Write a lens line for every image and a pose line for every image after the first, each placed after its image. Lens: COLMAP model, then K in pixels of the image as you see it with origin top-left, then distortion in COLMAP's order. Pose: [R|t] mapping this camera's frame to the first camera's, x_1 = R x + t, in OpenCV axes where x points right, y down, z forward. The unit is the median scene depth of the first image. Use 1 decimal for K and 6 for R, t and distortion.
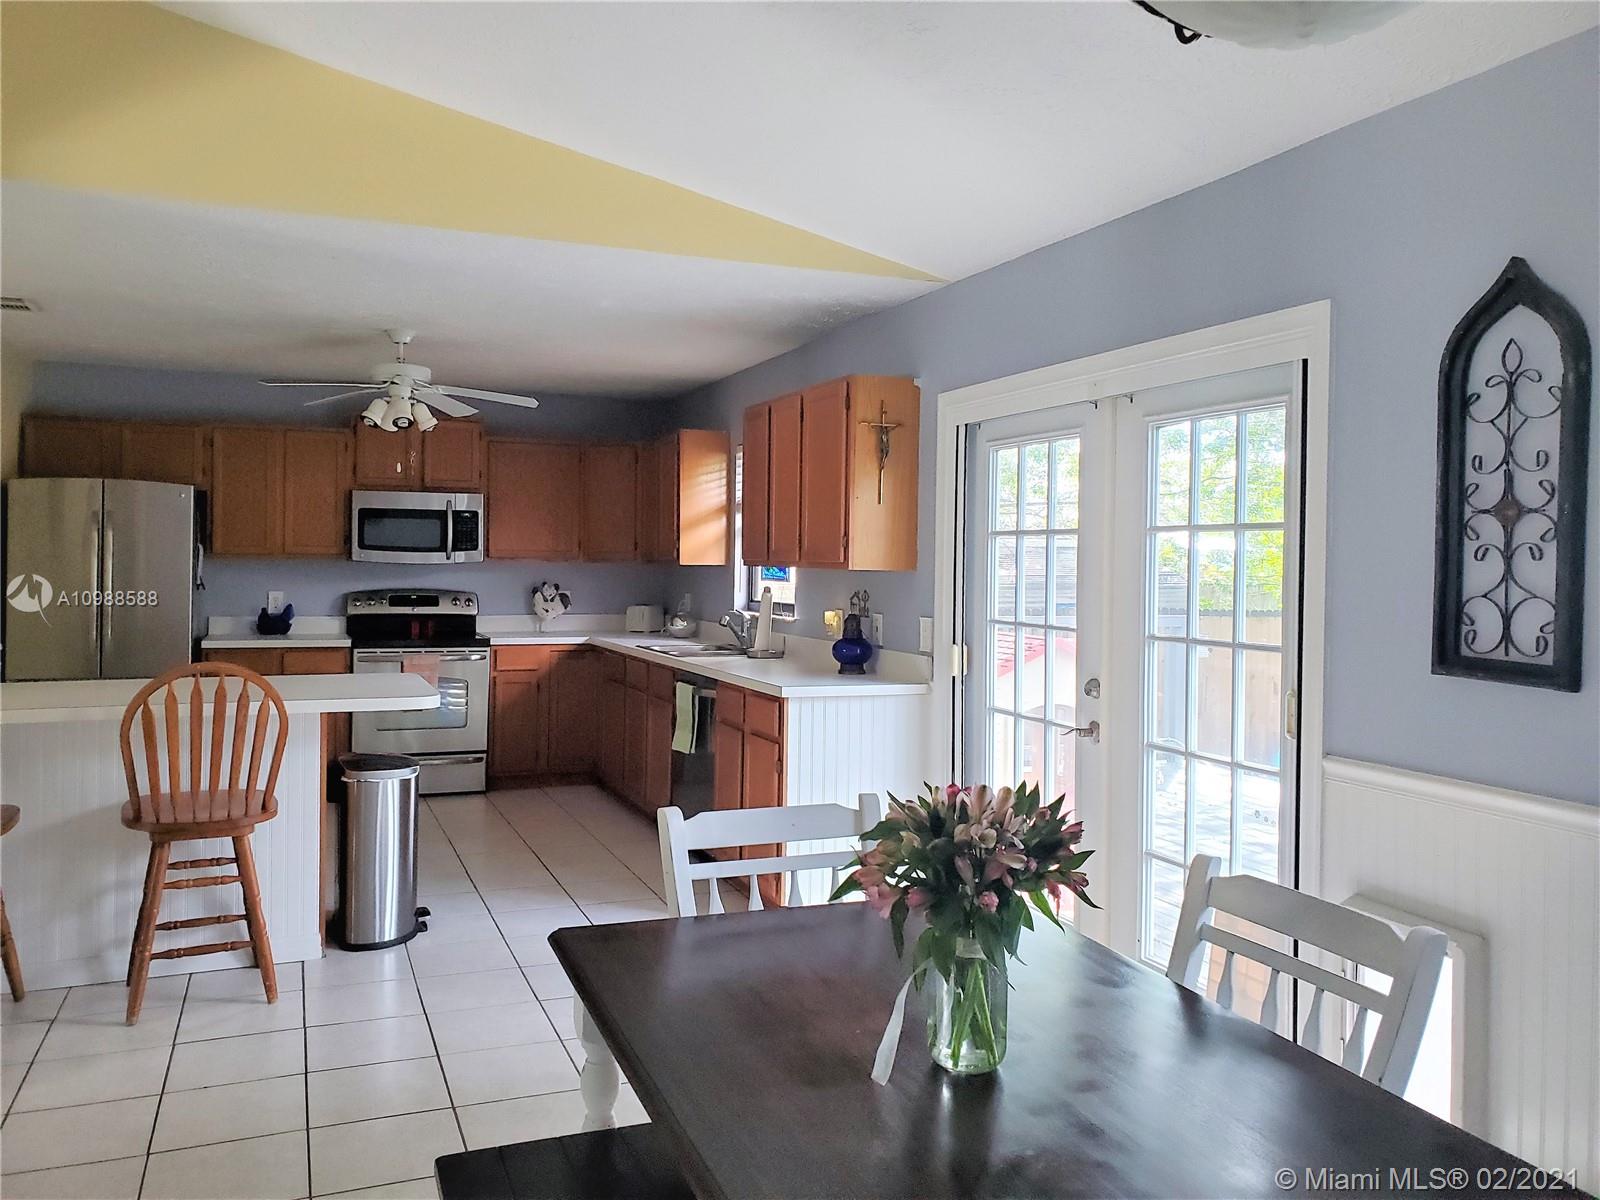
lens RADIAL K [[1238.7, 0, 802.1], [0, 1238.7, 587.4], [0, 0, 1]] dist [0.017112, -0.016724]
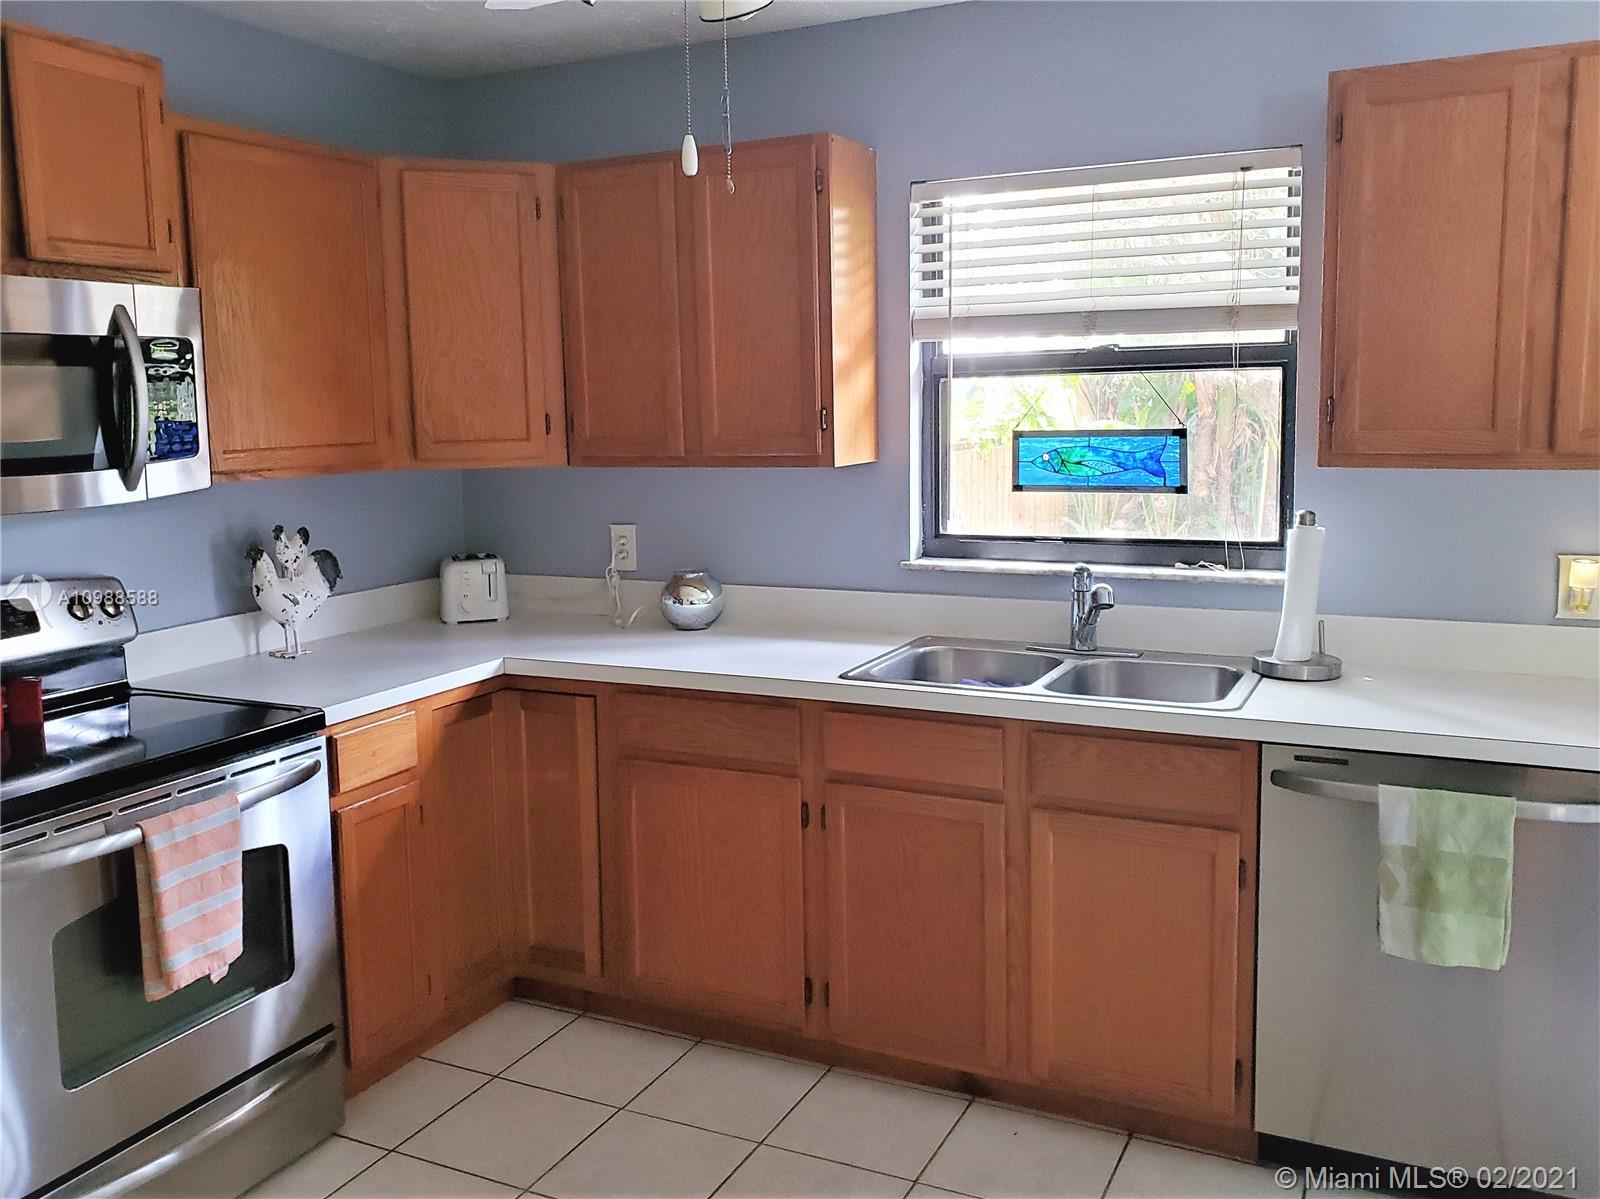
lens RADIAL K [[1357.2, 0, 800.4], [0, 1357.2, 593.5], [0, 0, 1]] dist [-0.054112, -0.001796]
pose [[0.736615, -0.121528, 0.665304, -0.399024], [0.039447, 0.989769, 0.137121, -0.037474], [-0.675161, -0.074761, 0.733872, 0.633091]]
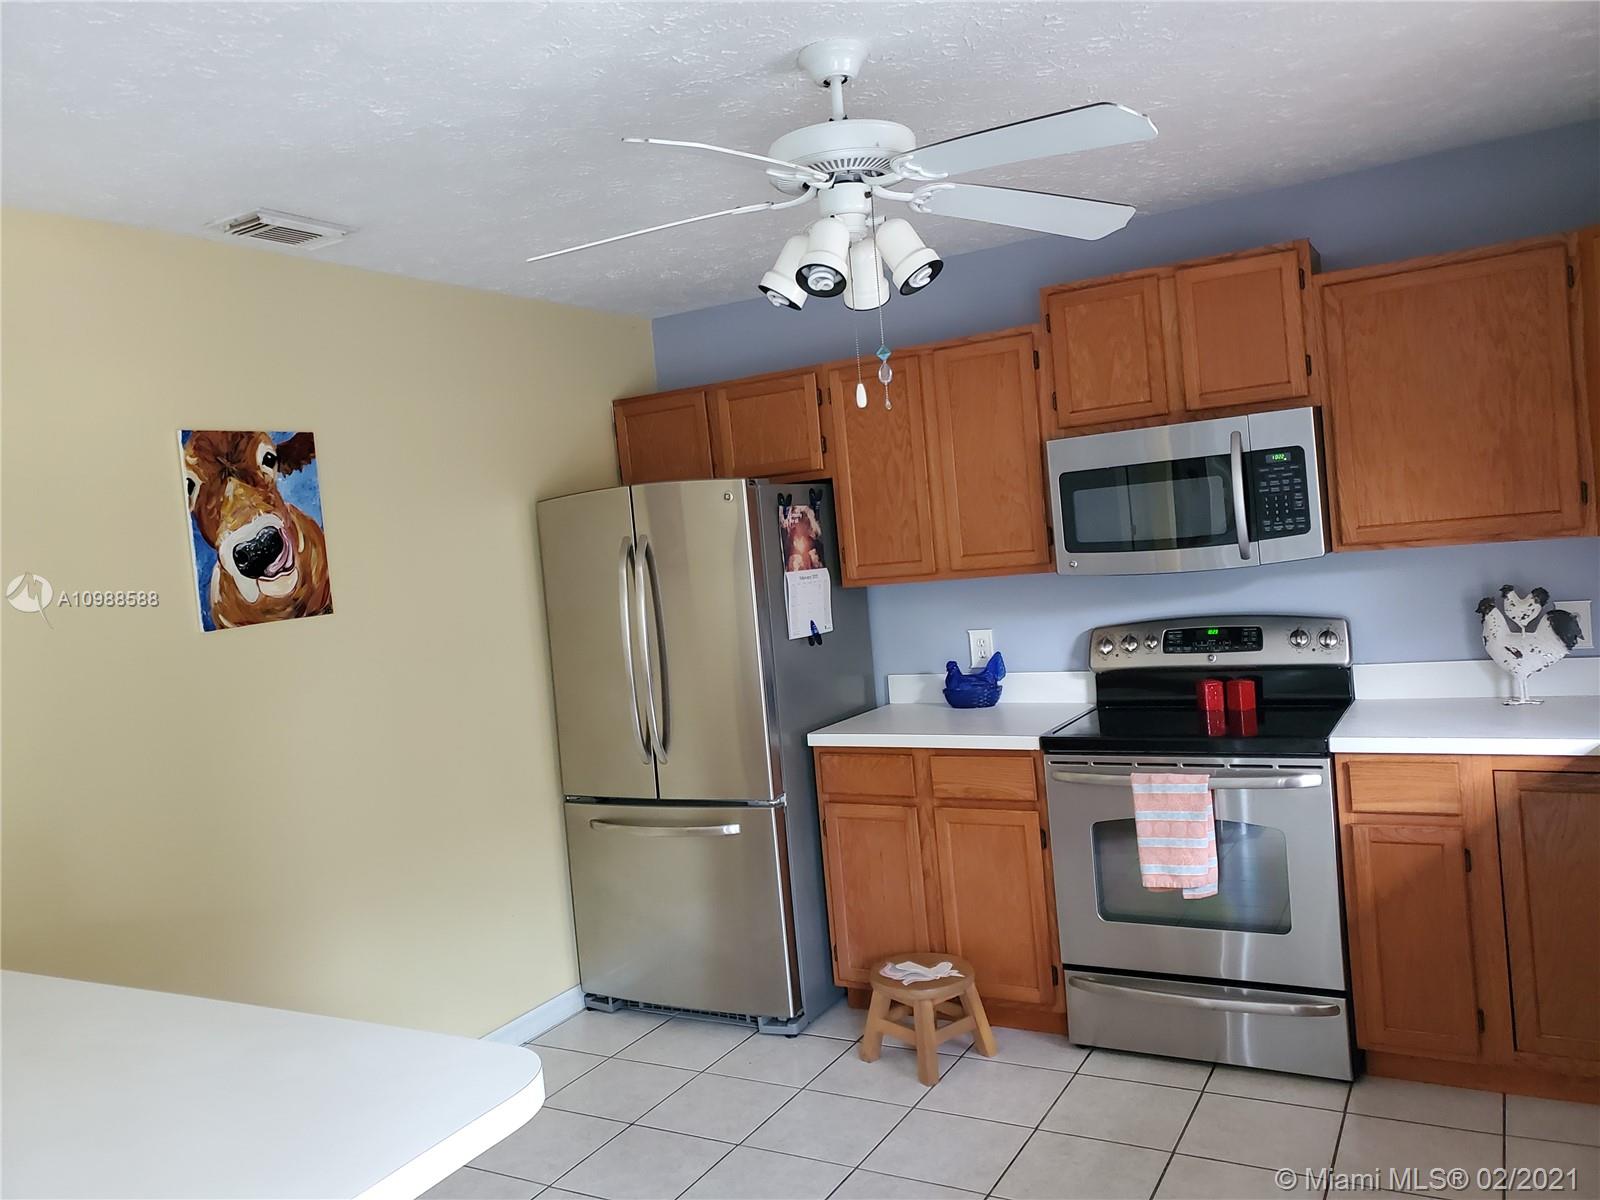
lens RADIAL K [[1238.7, 0, 792.0], [0, 1238.7, 587.0], [0, 0, 1]] dist [0.017112, -0.016724]
pose [[0.607438, -0.036592, -0.793524, -0.018310], [0.081987, 0.996492, 0.016810, -0.034207], [0.790125, -0.075270, 0.608307, 0.588231]]
